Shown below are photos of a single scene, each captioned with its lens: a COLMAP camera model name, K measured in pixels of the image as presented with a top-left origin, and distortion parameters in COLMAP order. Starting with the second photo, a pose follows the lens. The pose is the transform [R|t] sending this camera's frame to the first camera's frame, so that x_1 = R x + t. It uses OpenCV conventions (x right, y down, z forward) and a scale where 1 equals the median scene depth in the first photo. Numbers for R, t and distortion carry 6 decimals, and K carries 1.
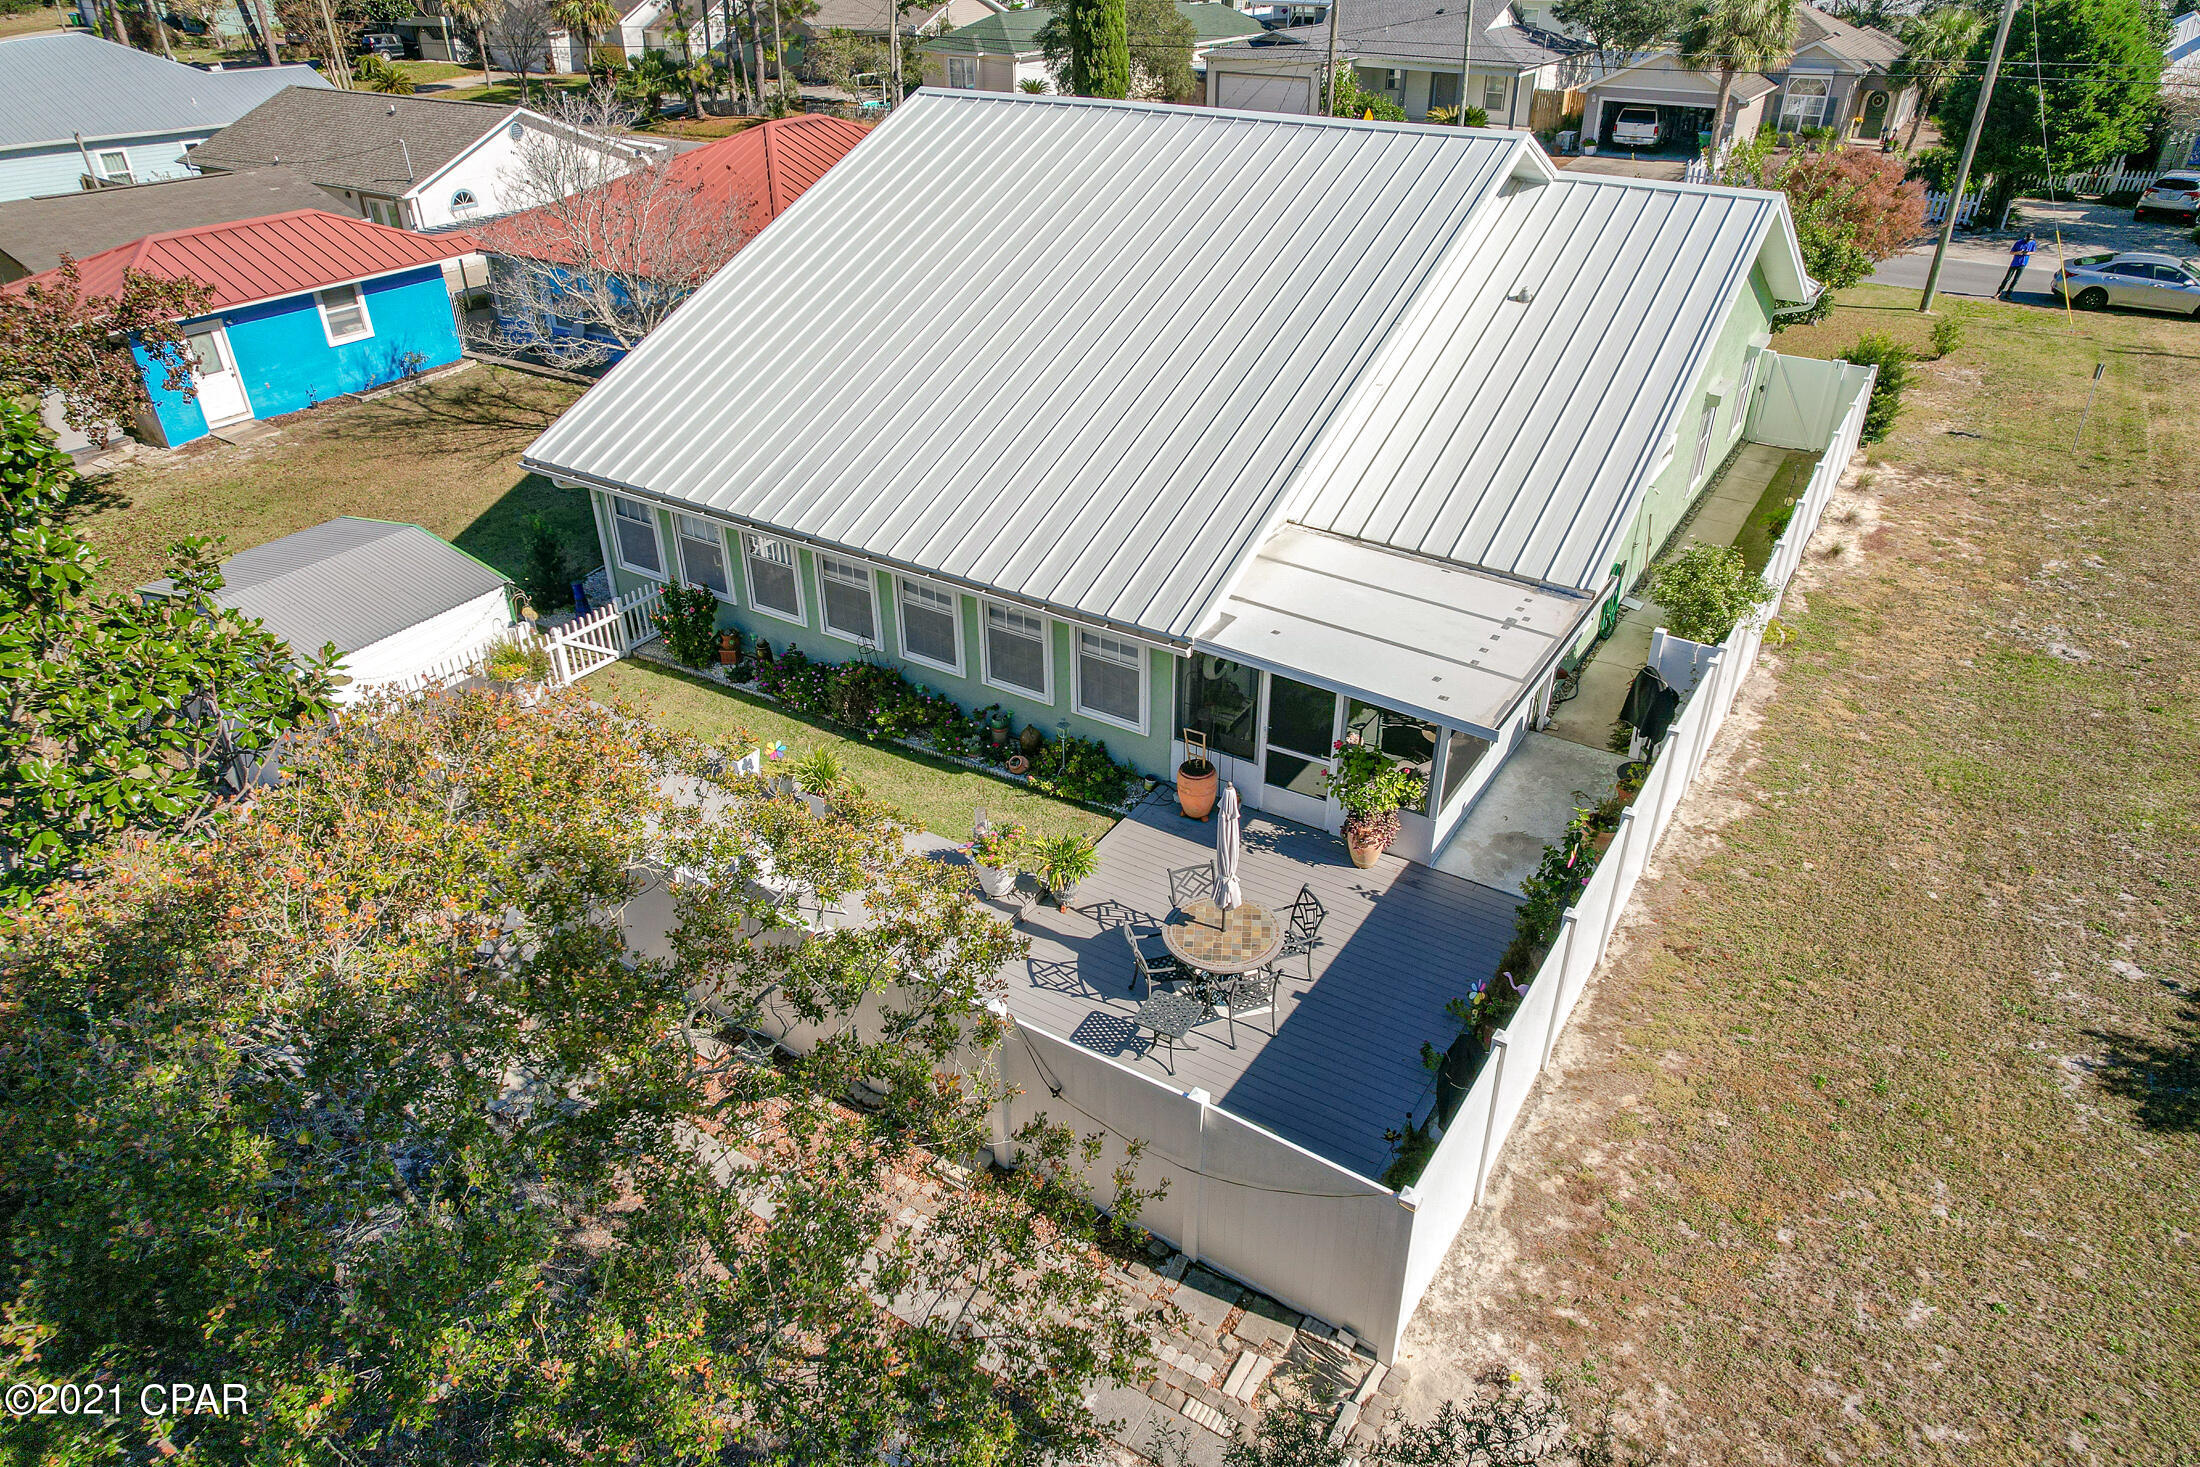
lens RADIAL K [[1404.8, 0, 1108.5], [0, 1404.8, 744.6], [0, 0, 1]] dist [-0.082509, 0.075960]
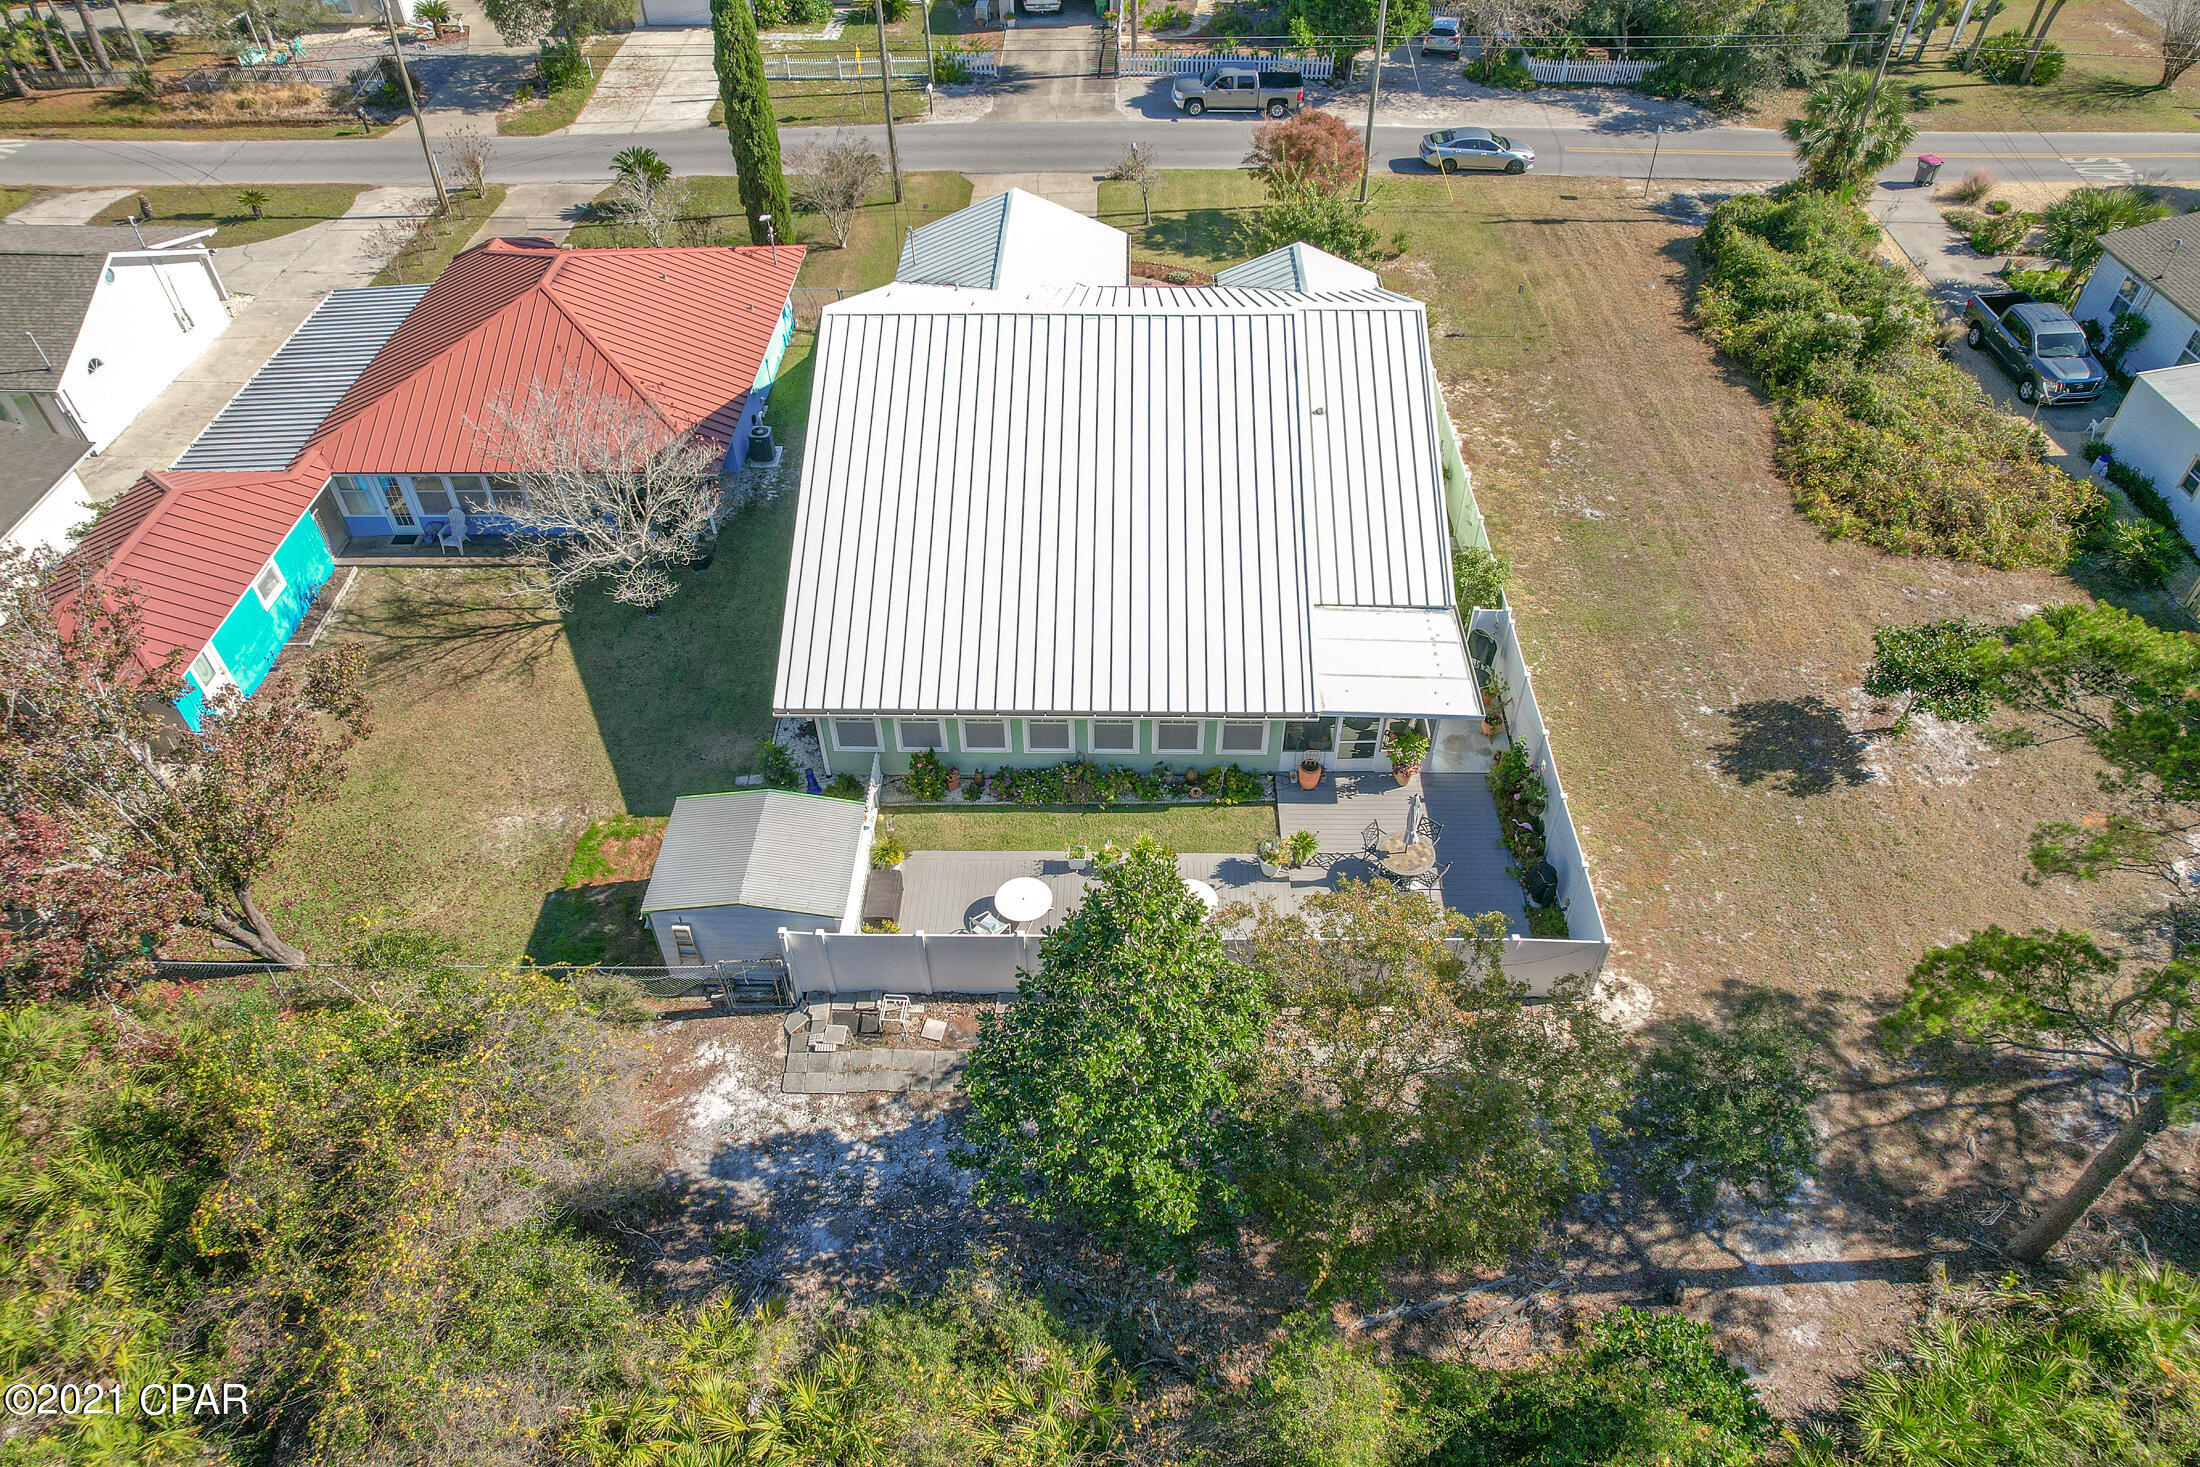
lens RADIAL K [[1404.8, 0, 1108.5], [0, 1404.8, 744.6], [0, 0, 1]] dist [-0.082509, 0.075960]
pose [[0.852044, -0.365061, 0.375169, -0.842650], [0.273724, 0.921616, 0.275134, -0.587190], [-0.446202, -0.131733, 0.885183, -0.514972]]
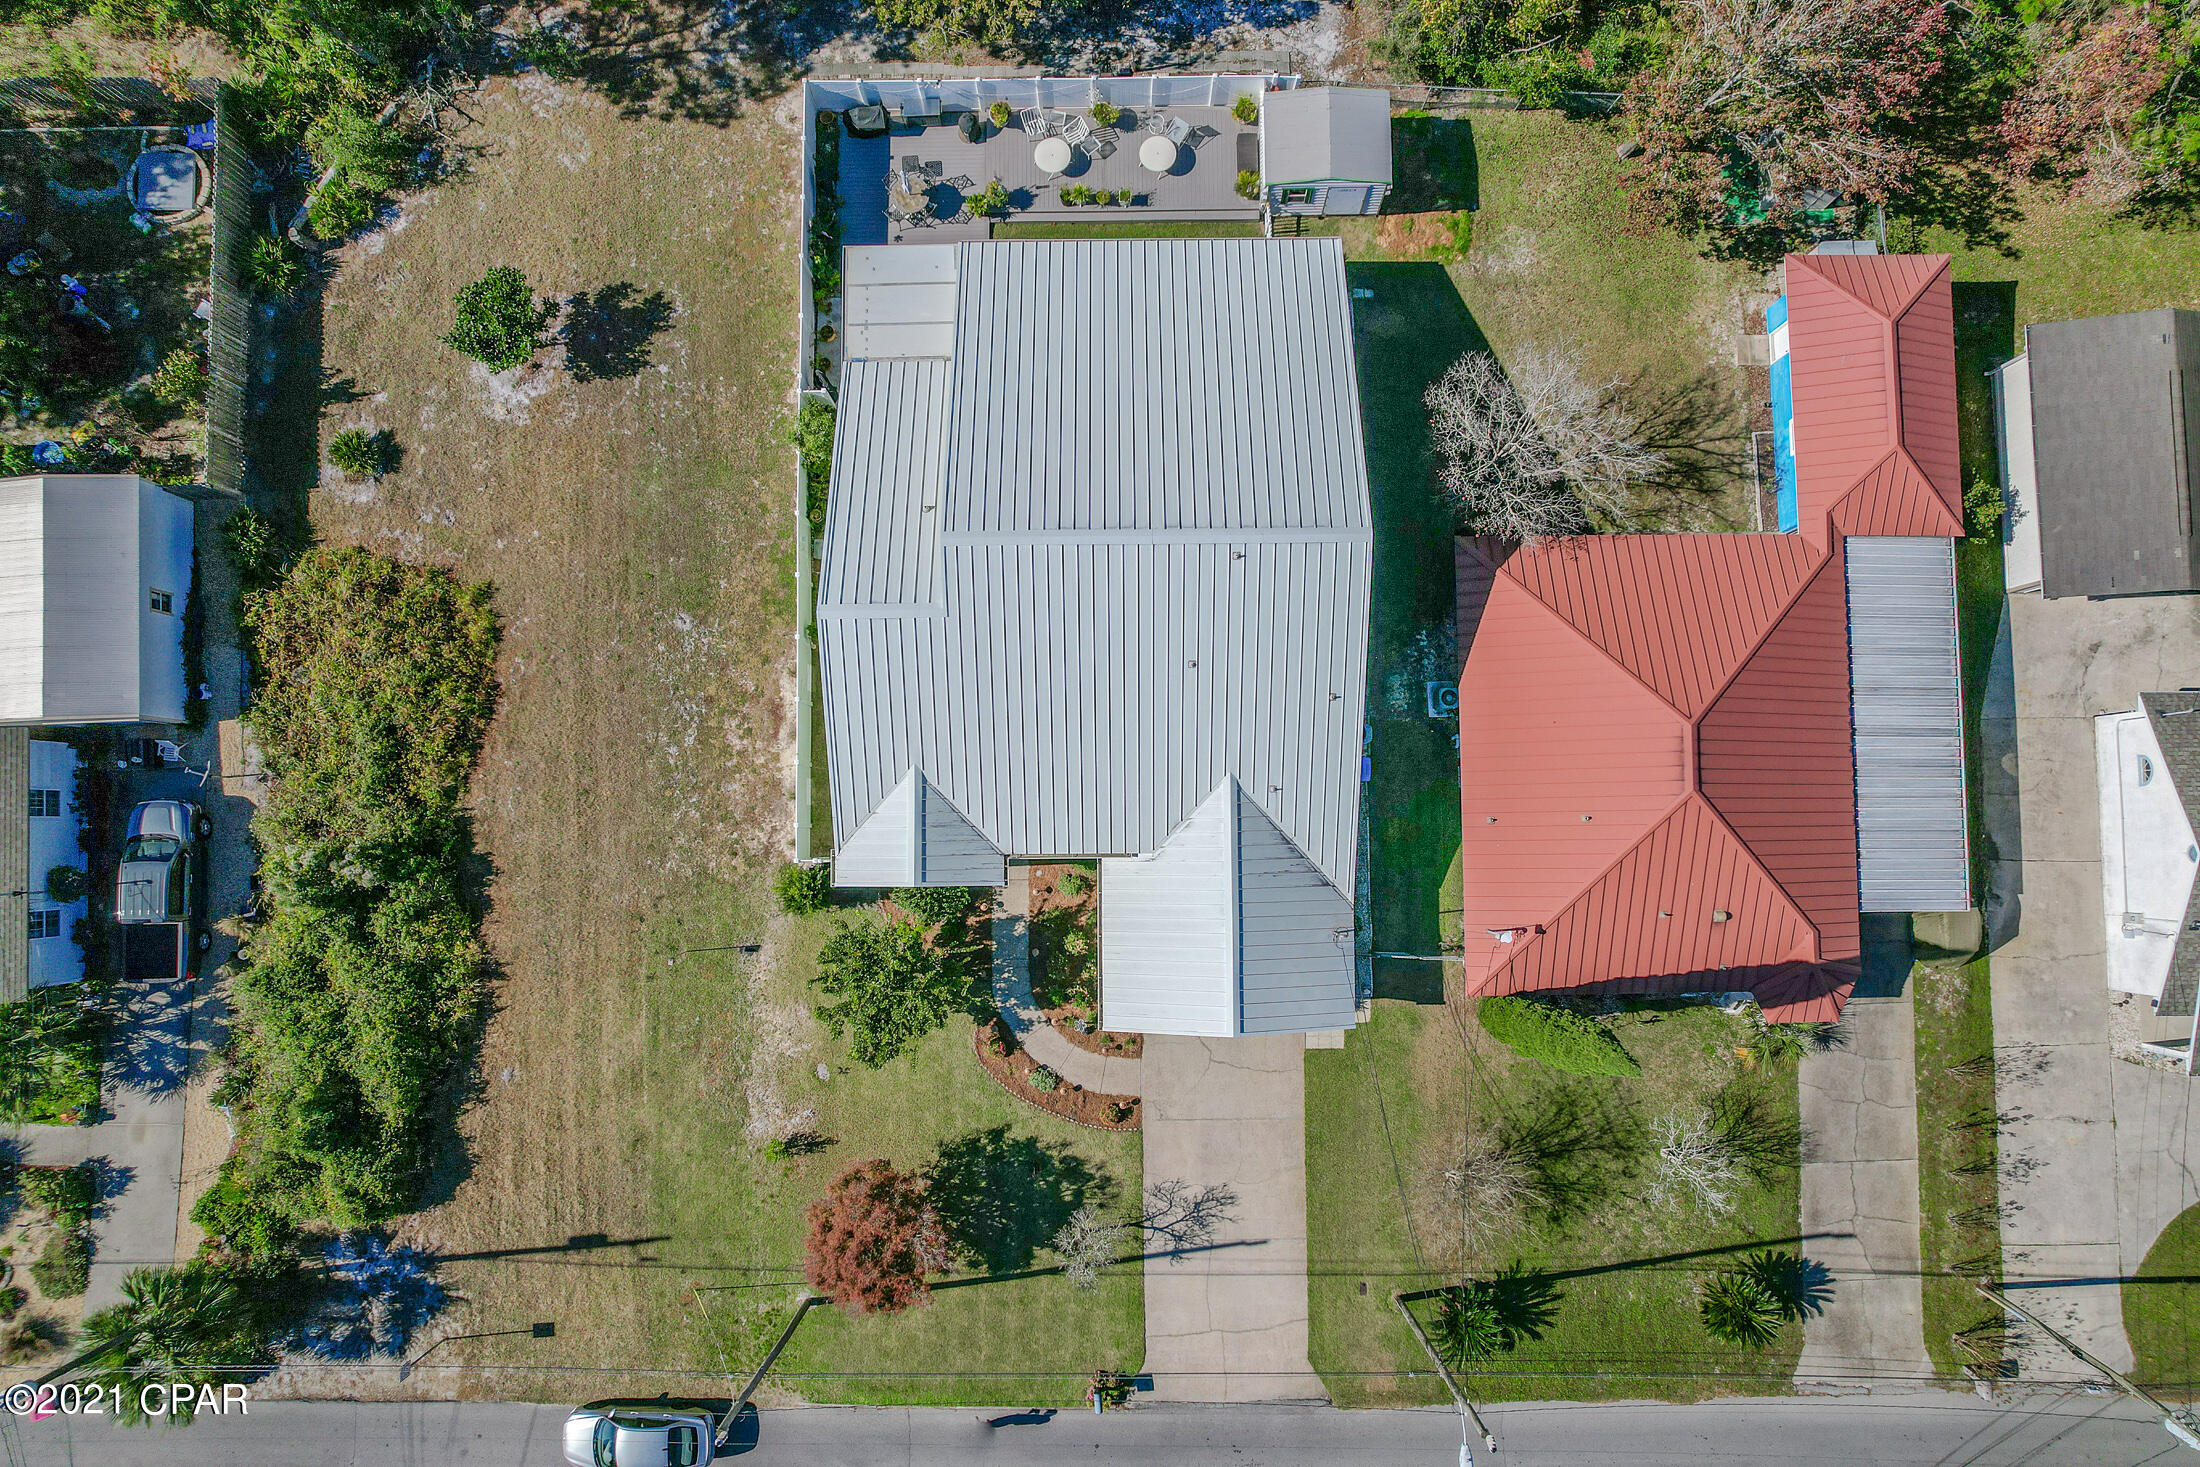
lens RADIAL K [[1404.8, 0, 1108.5], [0, 1404.8, 744.6], [0, 0, 1]] dist [-0.082509, 0.075960]
pose [[-0.840490, 0.541594, -0.015868, 0.351342], [-0.267724, -0.389659, 0.881186, -2.693577], [0.471062, 0.744877, 0.472503, 0.538507]]
